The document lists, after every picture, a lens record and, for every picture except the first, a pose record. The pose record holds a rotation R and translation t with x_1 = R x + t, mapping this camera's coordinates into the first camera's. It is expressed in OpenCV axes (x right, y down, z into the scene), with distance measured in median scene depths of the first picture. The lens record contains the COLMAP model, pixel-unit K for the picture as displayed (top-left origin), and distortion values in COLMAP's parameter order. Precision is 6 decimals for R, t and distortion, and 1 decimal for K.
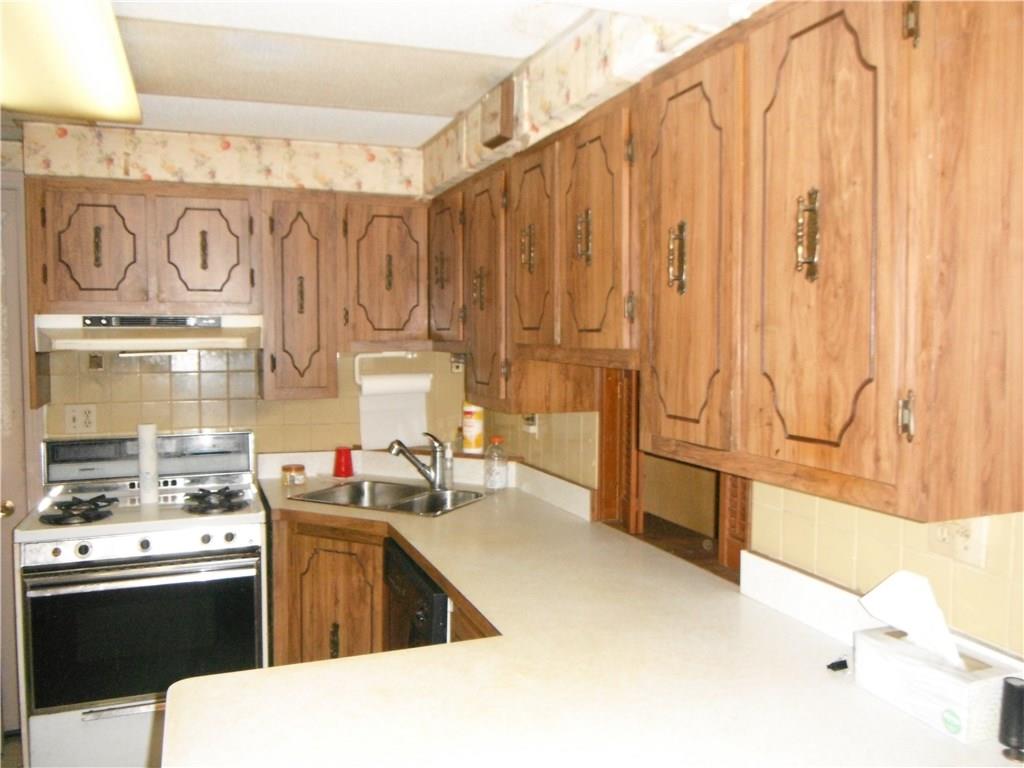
lens RADIAL K [[843.6, 0, 510.8], [0, 843.6, 374.3], [0, 0, 1]] dist [-0.000494, -0.000329]
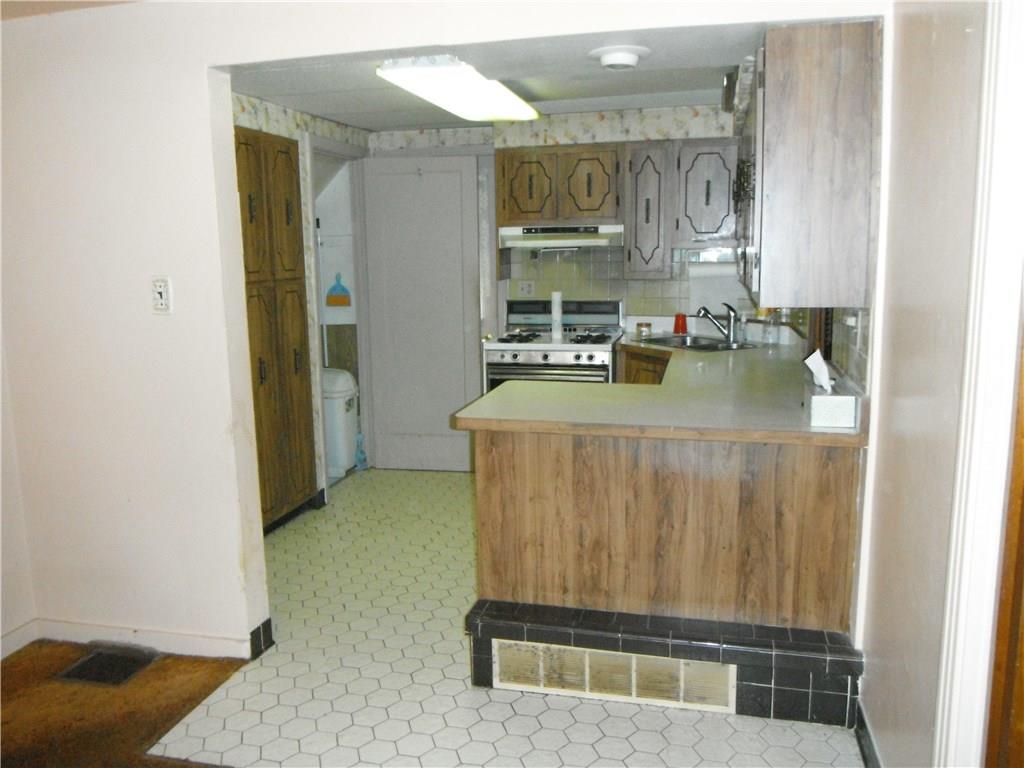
lens RADIAL K [[833.5, 0, 512.0], [0, 833.5, 384.0], [0, 0, 1]] dist [-0.018703, 0.007389]
pose [[0.829244, 0.078619, -0.553330, 0.429136], [-0.014173, 0.992696, 0.119805, 0.043118], [0.558707, -0.091505, 0.824302, -0.437855]]
